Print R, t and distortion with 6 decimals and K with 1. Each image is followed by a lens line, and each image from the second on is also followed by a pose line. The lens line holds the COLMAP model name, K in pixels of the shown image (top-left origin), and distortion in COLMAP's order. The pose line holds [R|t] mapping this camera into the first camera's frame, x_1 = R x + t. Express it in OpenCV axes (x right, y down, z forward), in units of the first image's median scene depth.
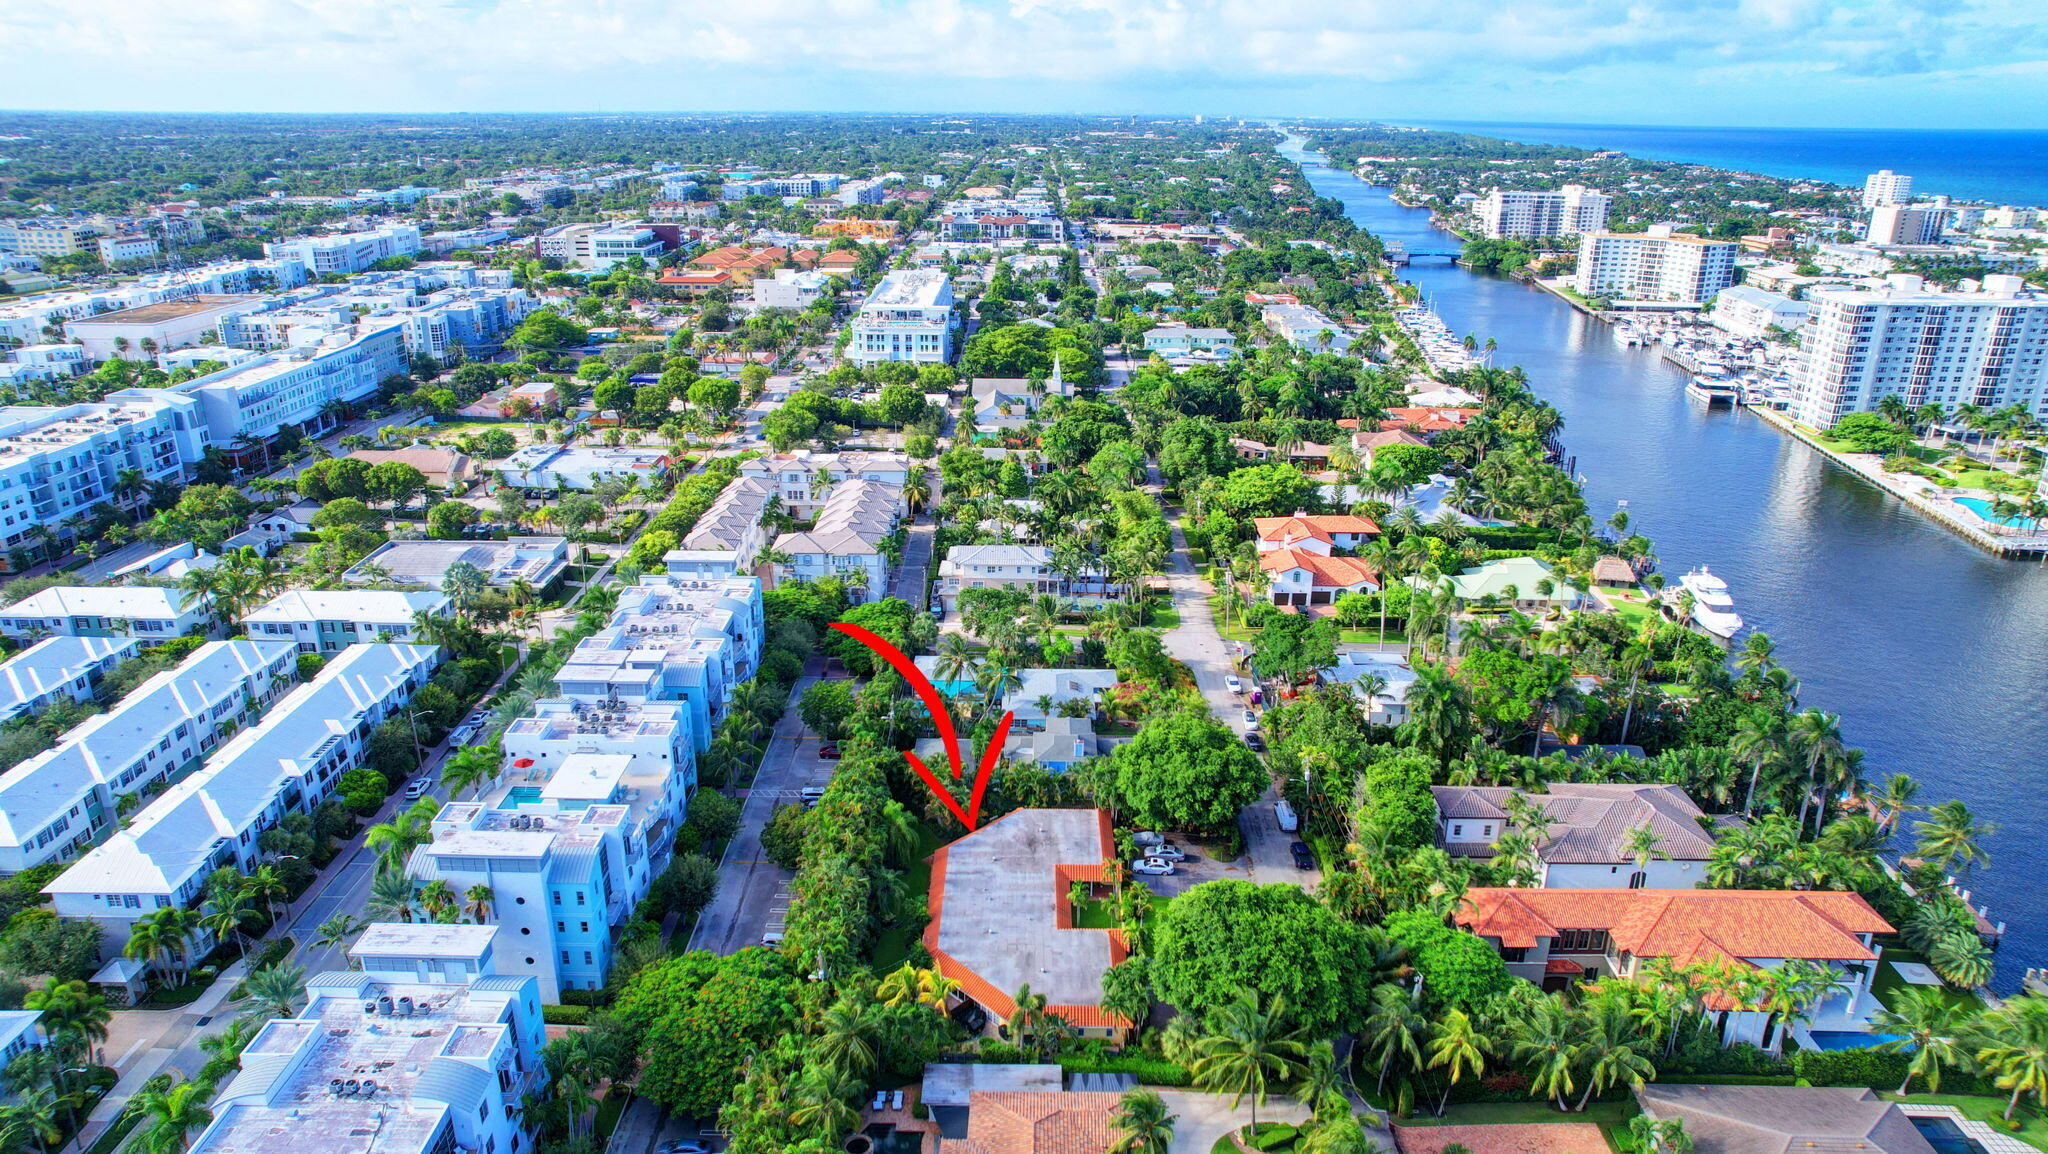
lens RADIAL K [[1307.8, 0, 1024.0], [0, 1307.8, 577.0], [0, 0, 1]] dist [-0.075160, 0.067256]
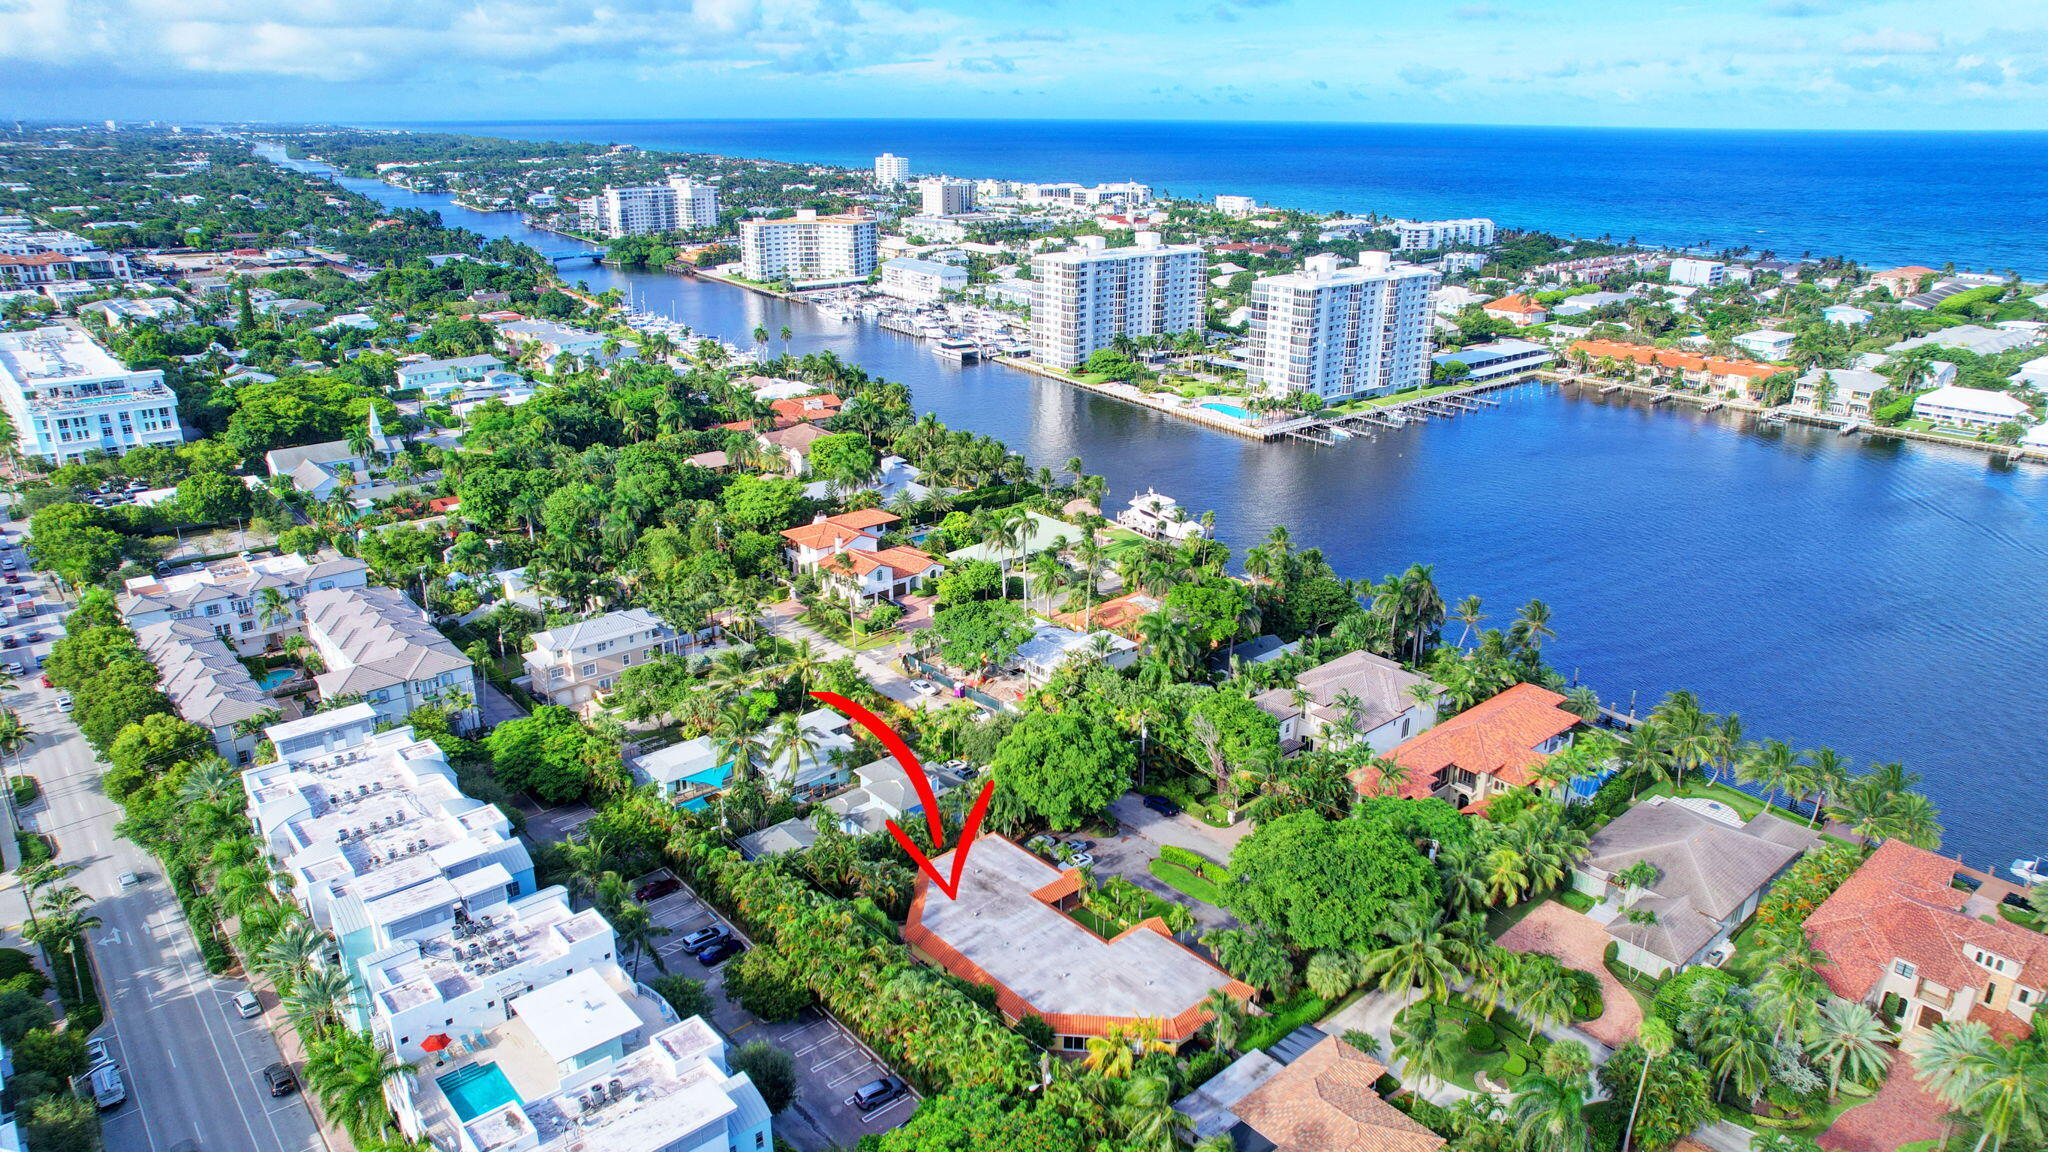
lens RADIAL K [[1307.8, 0, 1024.0], [0, 1307.8, 576.0], [0, 0, 1]] dist [-0.075160, 0.067256]
pose [[0.746733, -0.228801, 0.624532, -0.137125], [0.228189, 0.970109, 0.082567, -0.023393], [-0.624755, 0.080856, 0.776623, 0.059407]]
